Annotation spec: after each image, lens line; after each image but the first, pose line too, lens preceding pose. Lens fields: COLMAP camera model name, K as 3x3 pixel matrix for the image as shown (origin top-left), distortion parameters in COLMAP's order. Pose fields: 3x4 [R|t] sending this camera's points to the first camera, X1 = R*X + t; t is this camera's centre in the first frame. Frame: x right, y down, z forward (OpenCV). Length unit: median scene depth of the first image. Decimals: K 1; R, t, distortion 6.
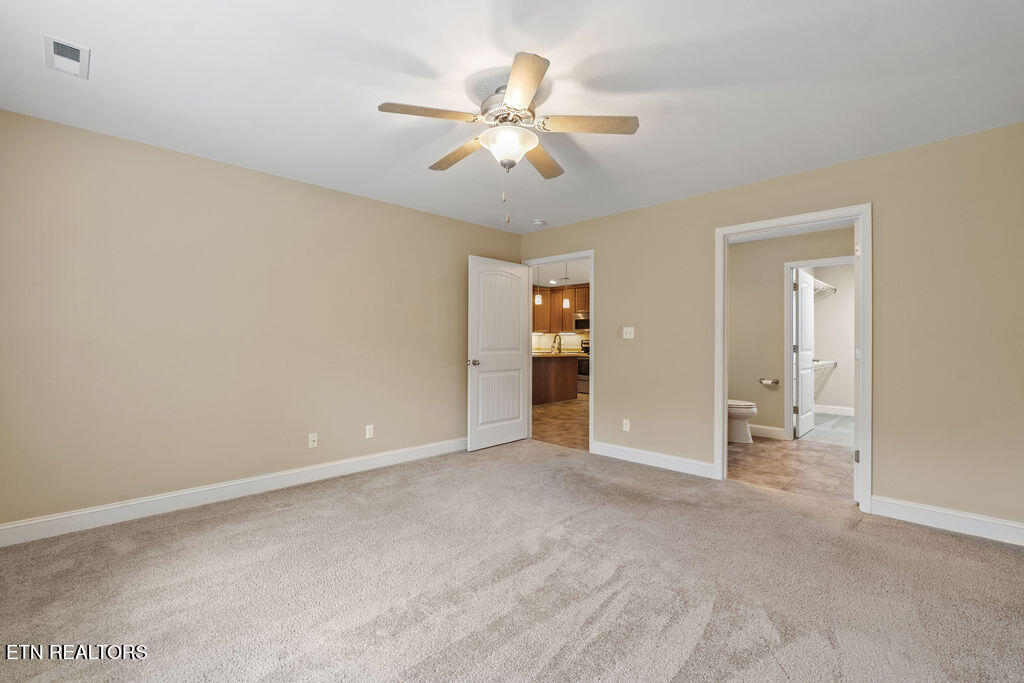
lens RADIAL K [[449.8, 0, 512.1], [0, 449.8, 323.9], [0, 0, 1]] dist [-0.004402, -0.000019]
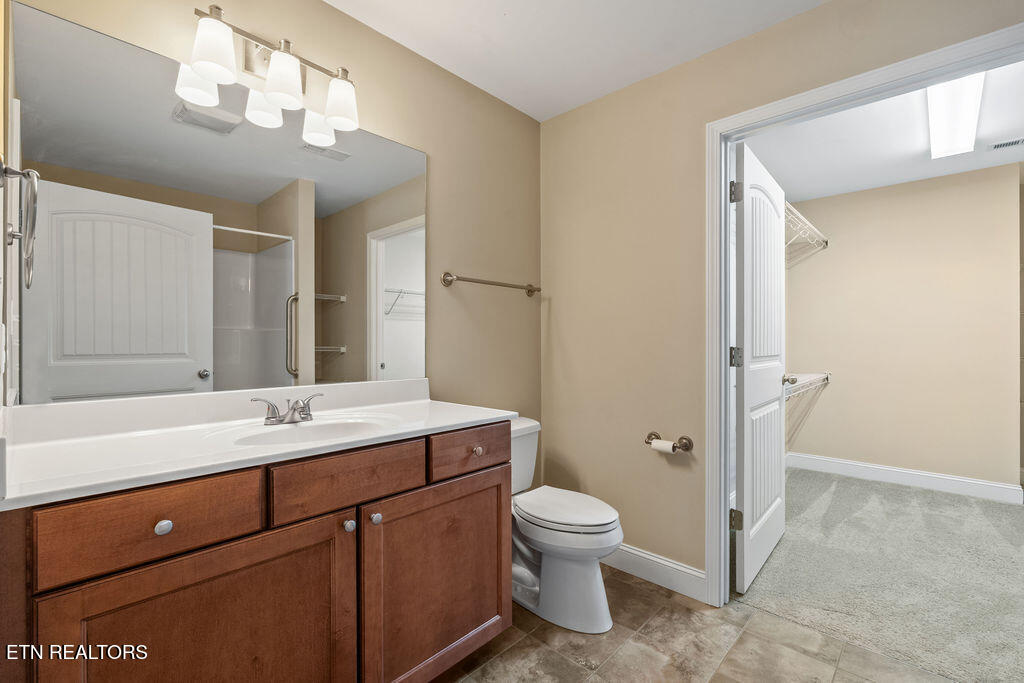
lens RADIAL K [[449.8, 0, 510.0], [0, 449.8, 342.0], [0, 0, 1]] dist [-0.004402, -0.000019]
pose [[0.999190, -0.020458, 0.034645, 0.423353], [0.019402, 0.999345, 0.030538, 0.028029], [-0.035247, -0.029842, 0.998933, 0.621362]]
